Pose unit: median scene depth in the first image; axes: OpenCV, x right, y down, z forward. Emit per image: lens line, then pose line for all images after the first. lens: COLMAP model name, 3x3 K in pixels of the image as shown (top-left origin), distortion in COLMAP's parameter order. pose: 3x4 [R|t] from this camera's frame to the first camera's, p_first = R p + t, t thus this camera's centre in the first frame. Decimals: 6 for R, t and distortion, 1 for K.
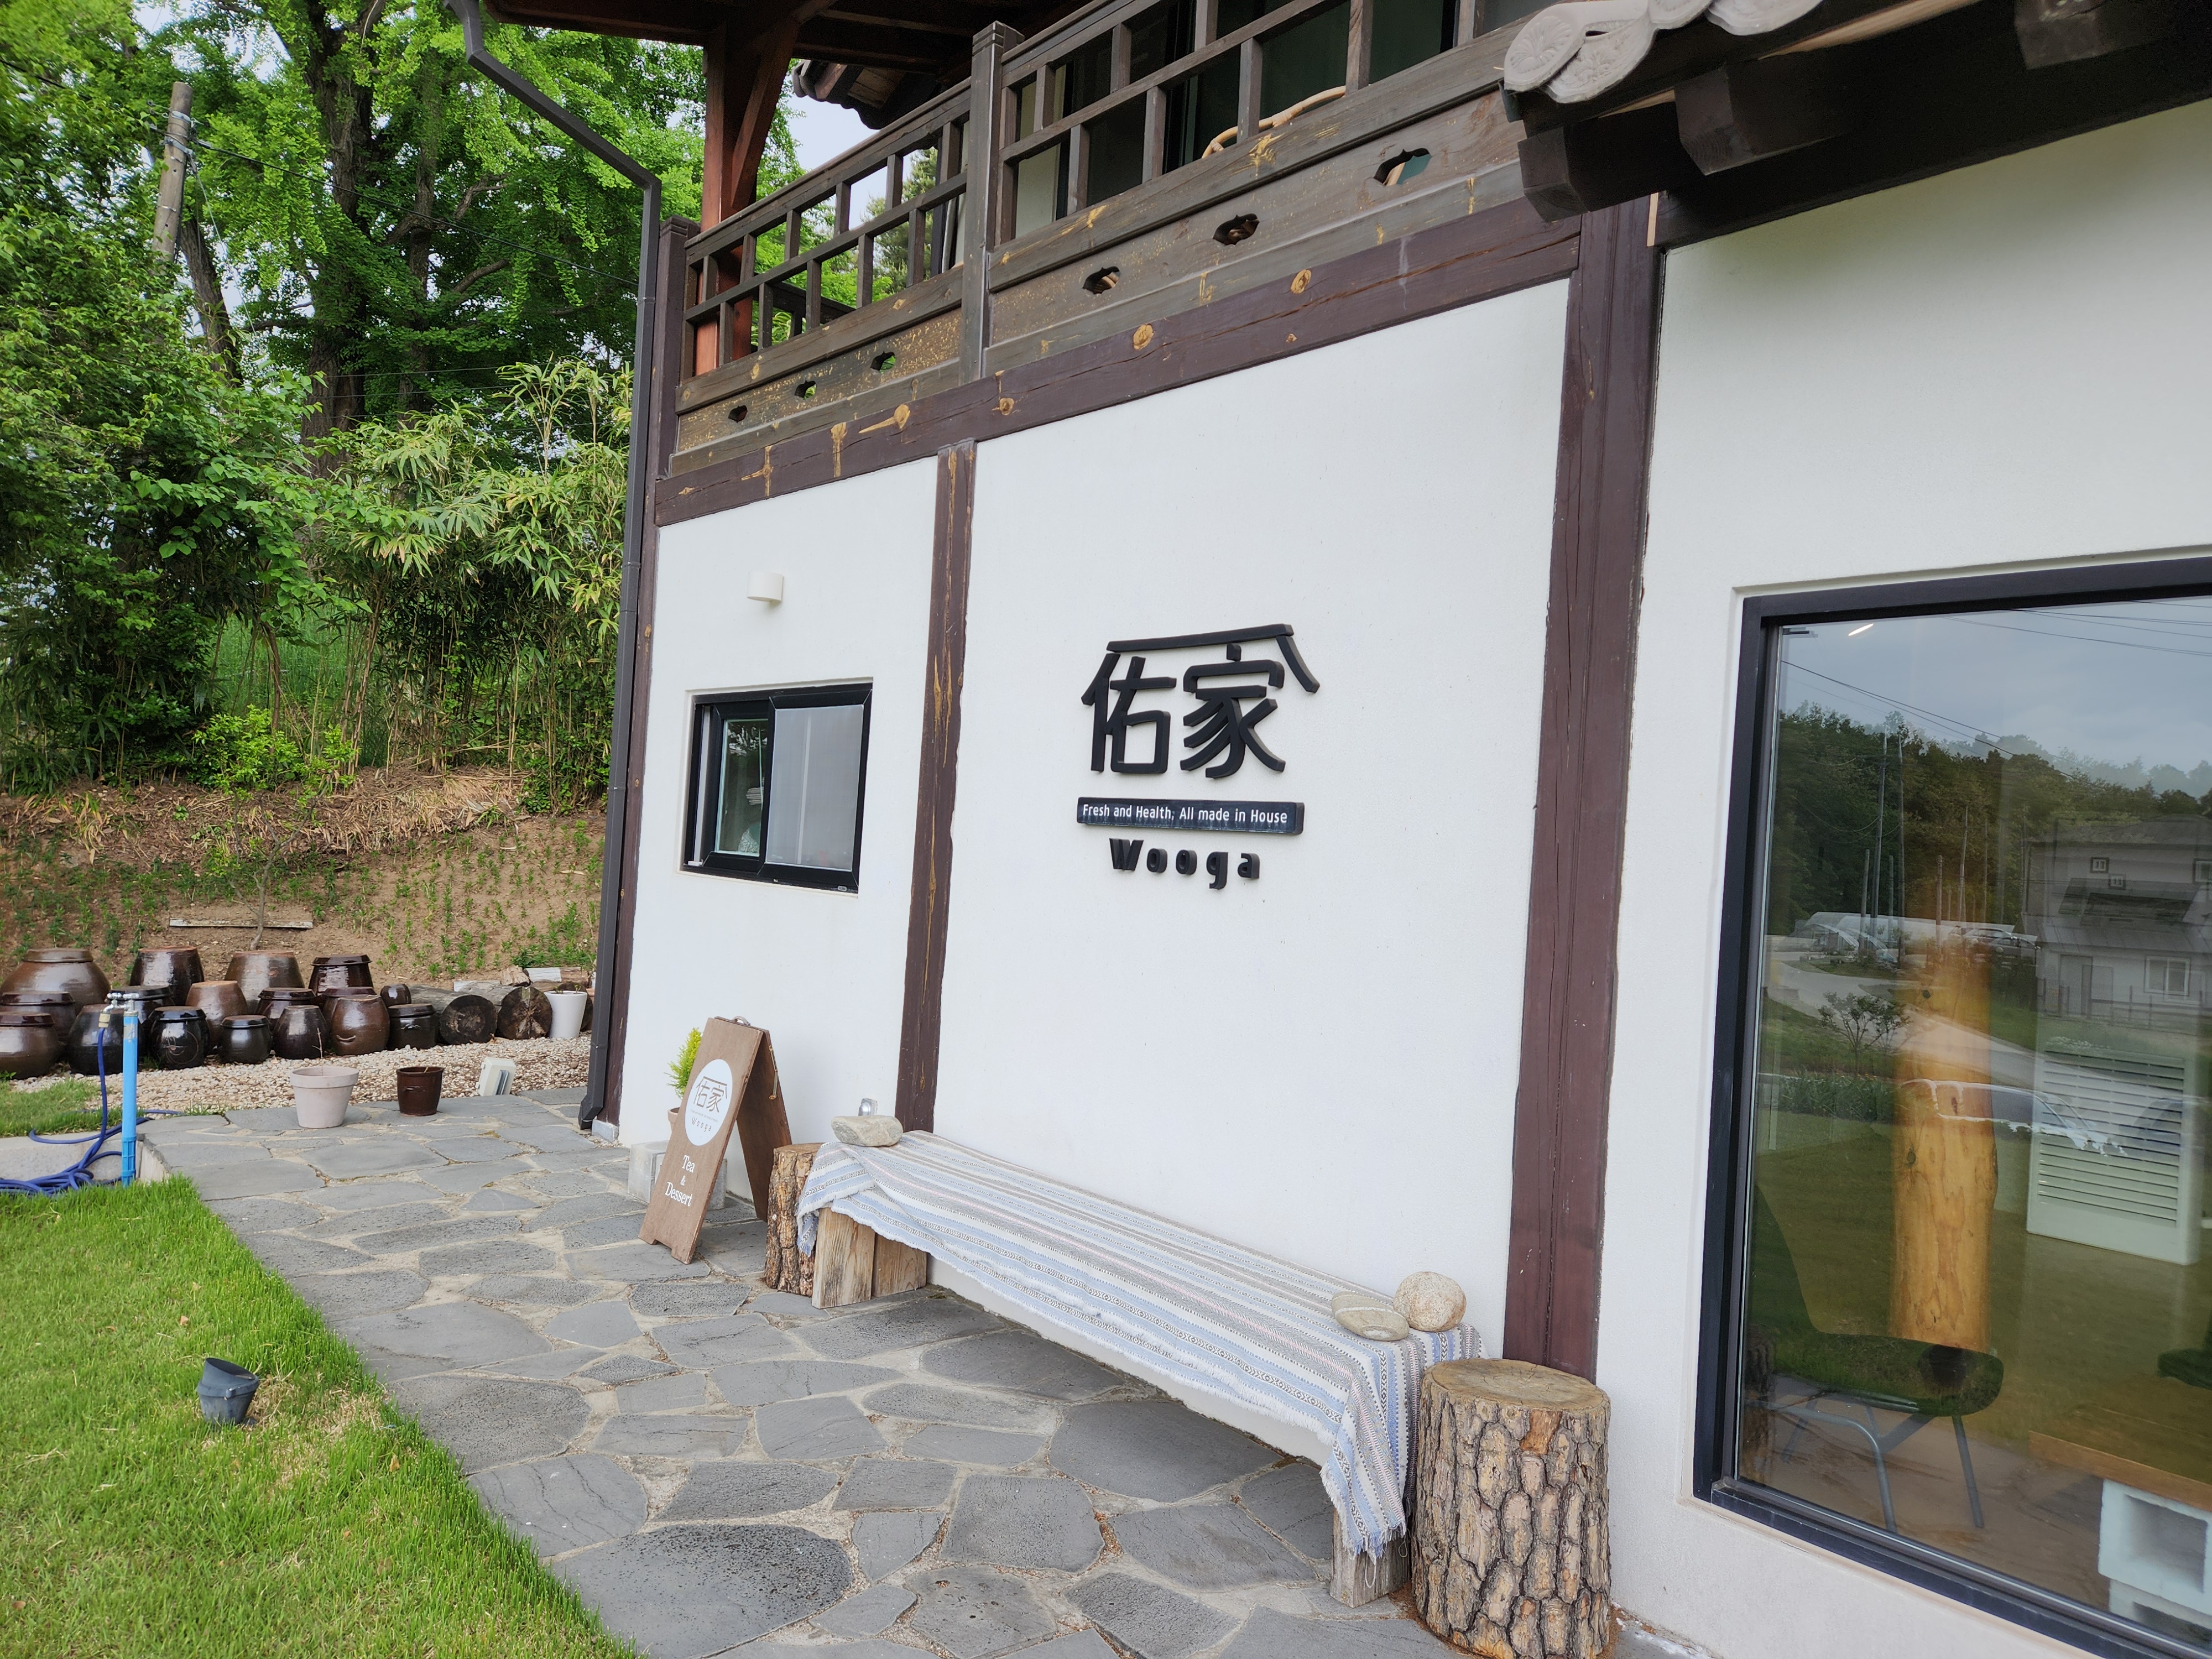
lens RADIAL K [[1487.6, 0, 1106.0], [0, 1487.6, 829.5], [0, 0, 1]] dist [0.033958, -0.001400]
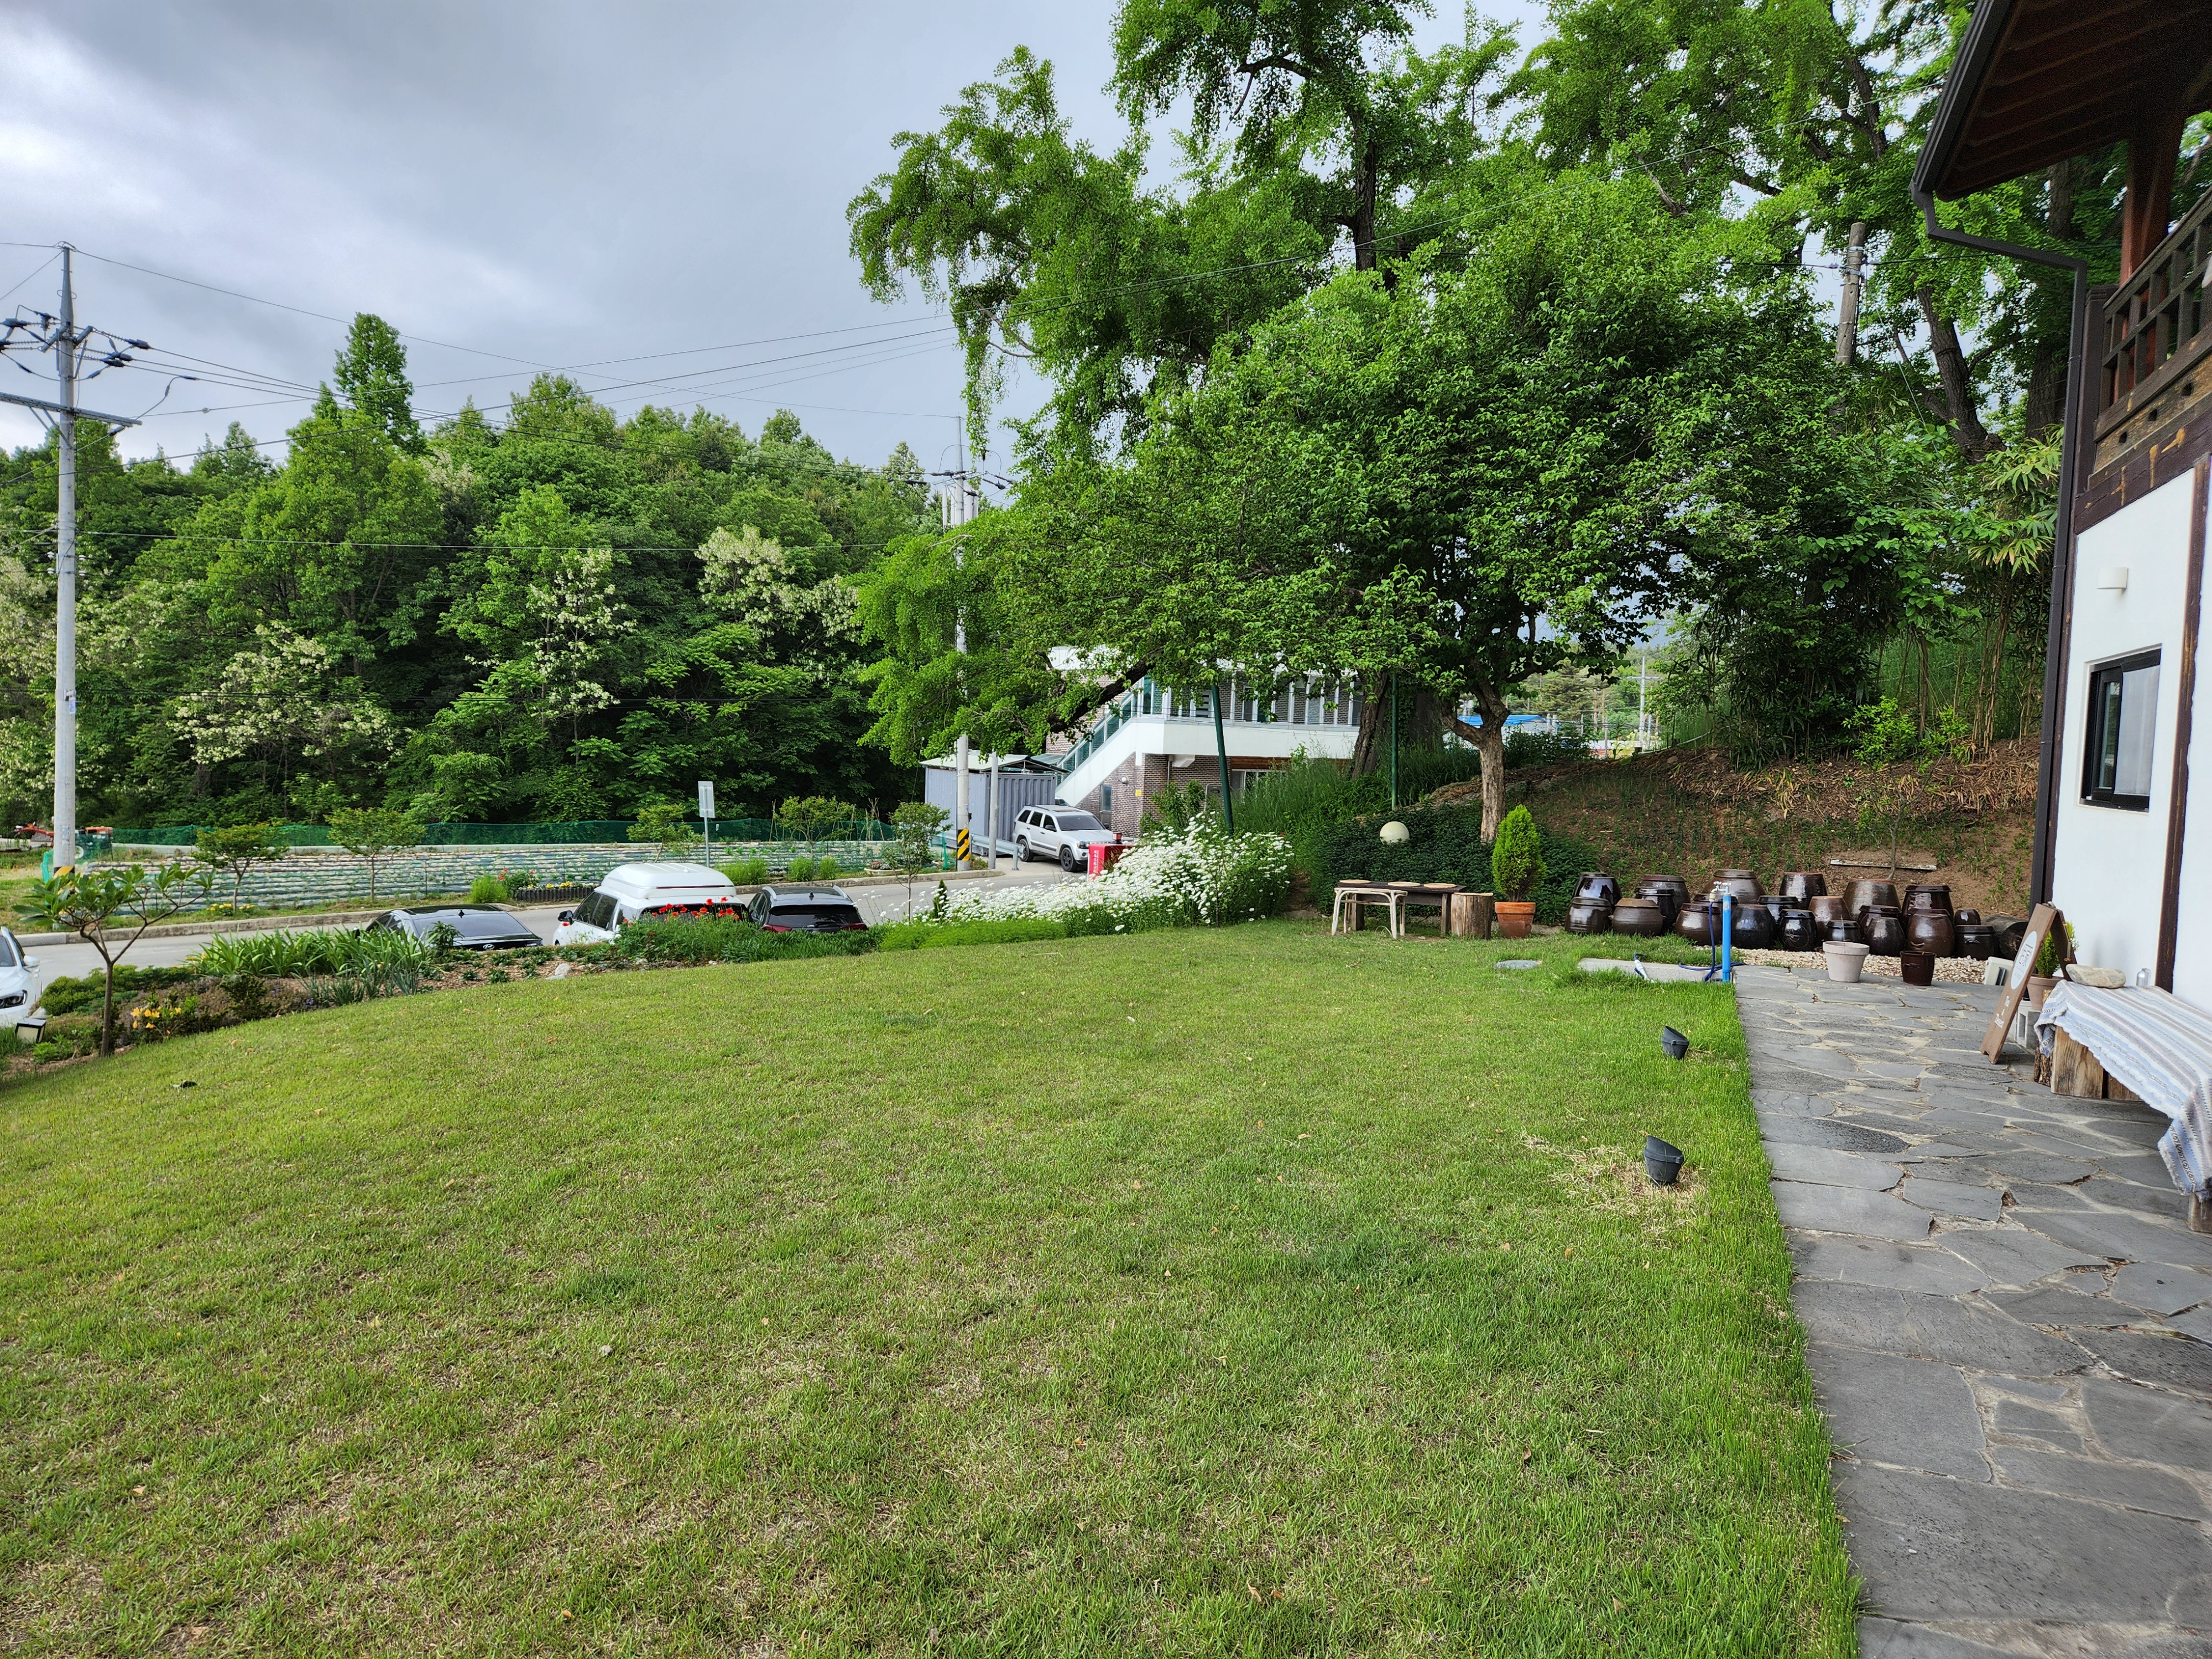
lens RADIAL K [[1487.6, 0, 1106.0], [0, 1487.6, 829.5], [0, 0, 1]] dist [0.033958, -0.001400]
pose [[0.455279, 0.000988, -0.890348, 0.339268], [0.007002, 0.999964, 0.004690, 0.026138], [0.890321, -0.008369, 0.455256, -0.233620]]
